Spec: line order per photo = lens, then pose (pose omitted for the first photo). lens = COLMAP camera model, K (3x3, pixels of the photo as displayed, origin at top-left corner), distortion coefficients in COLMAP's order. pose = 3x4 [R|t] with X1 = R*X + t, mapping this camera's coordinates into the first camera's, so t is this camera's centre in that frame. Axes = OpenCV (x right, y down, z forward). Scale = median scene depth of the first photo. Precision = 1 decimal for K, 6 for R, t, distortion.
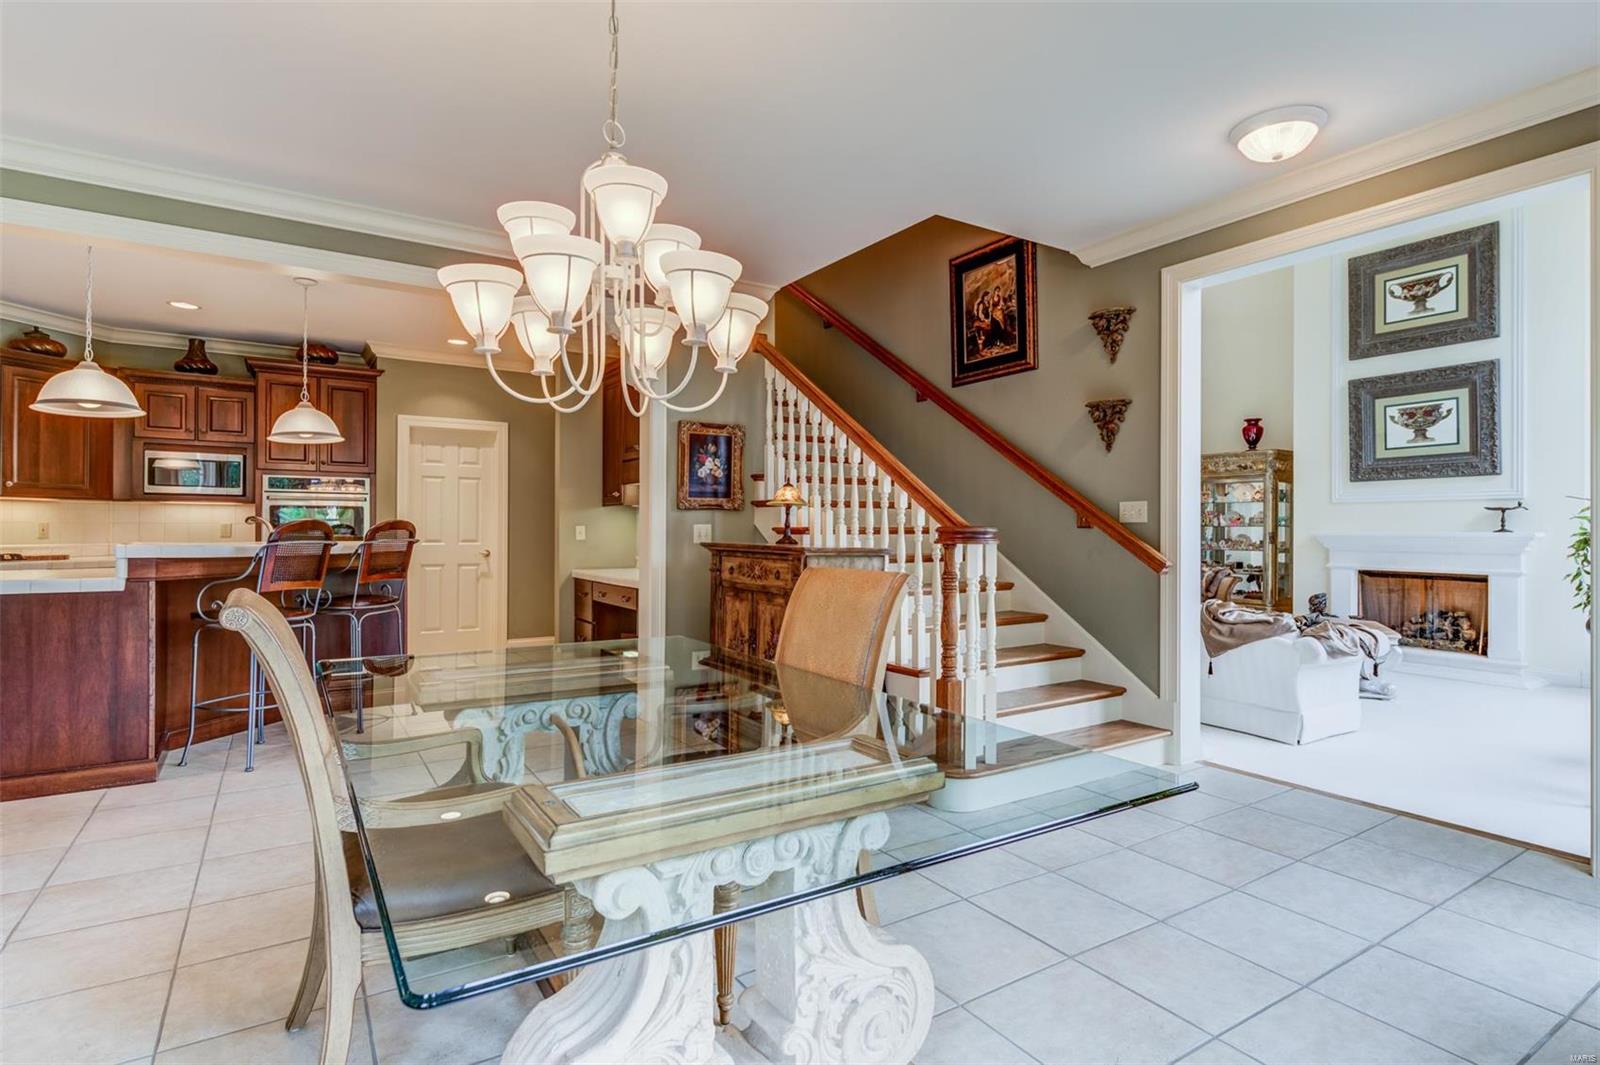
lens RADIAL K [[788.7, 0, 827.7], [0, 788.7, 528.2], [0, 0, 1]] dist [0.003637, -0.002267]
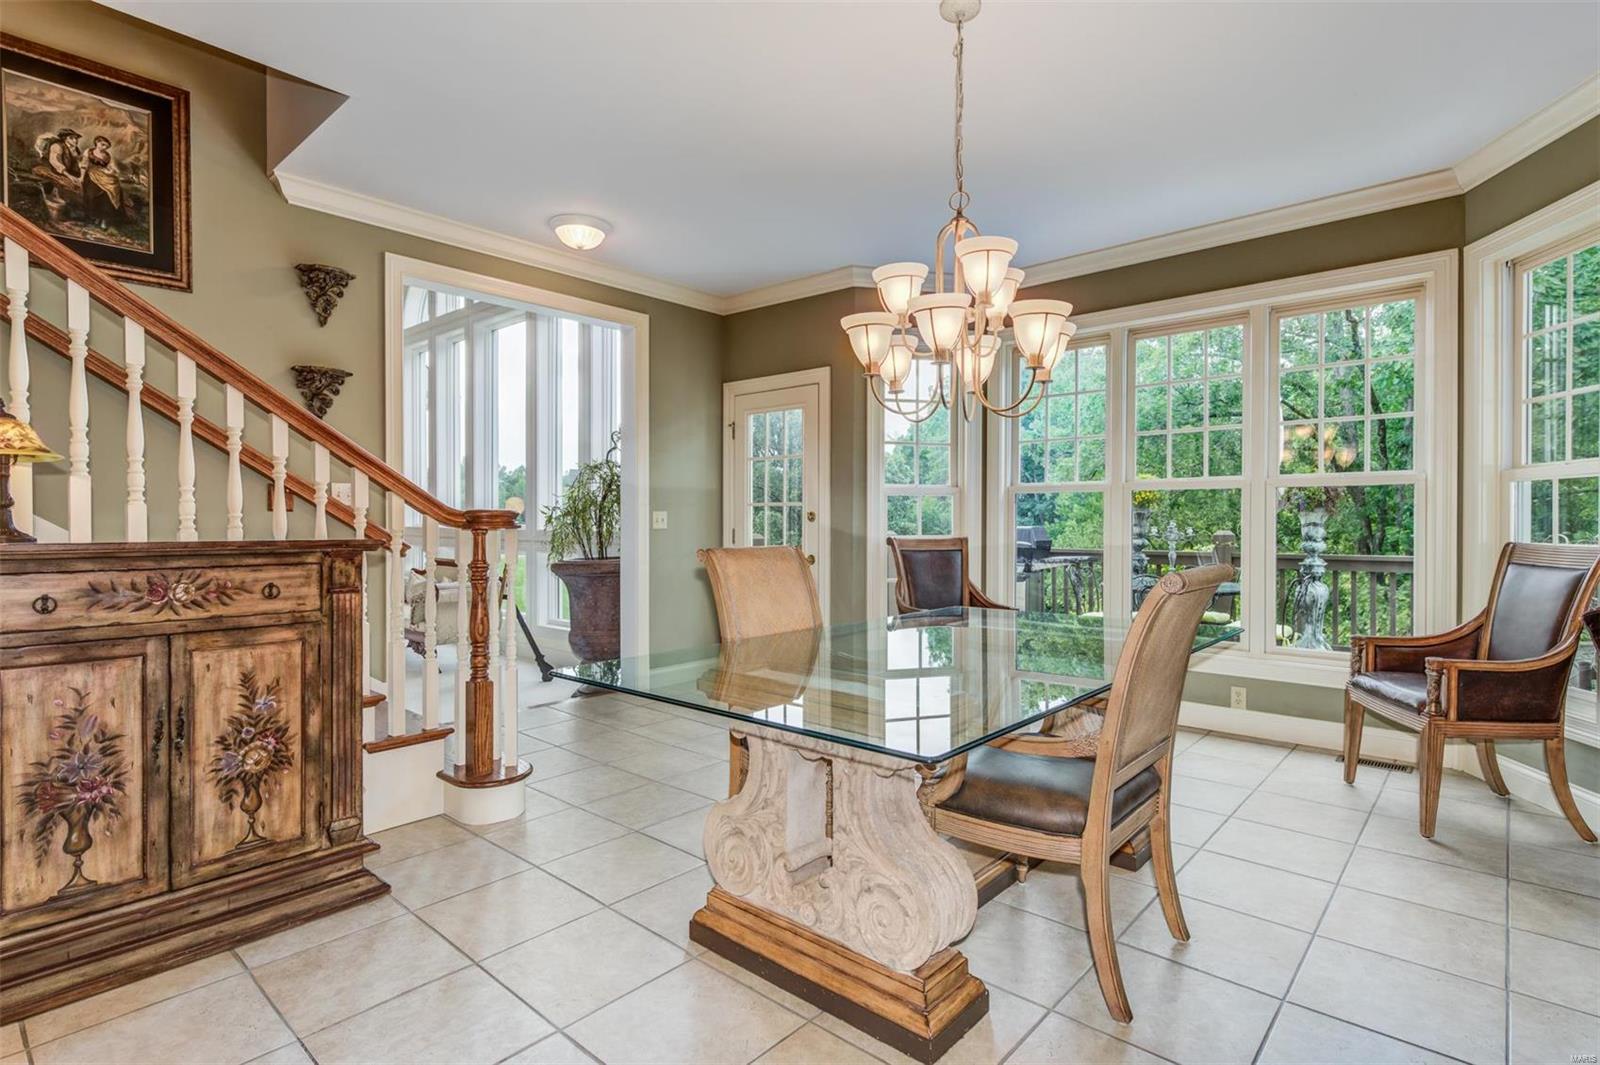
lens RADIAL K [[788.7, 0, 797.9], [0, 788.7, 525.1], [0, 0, 1]] dist [0.003637, -0.002267]
pose [[-0.243333, -0.015419, 0.969820, -0.642337], [-0.001770, 0.999879, 0.015453, 0.001723], [-0.969941, 0.002044, -0.243330, 0.695312]]
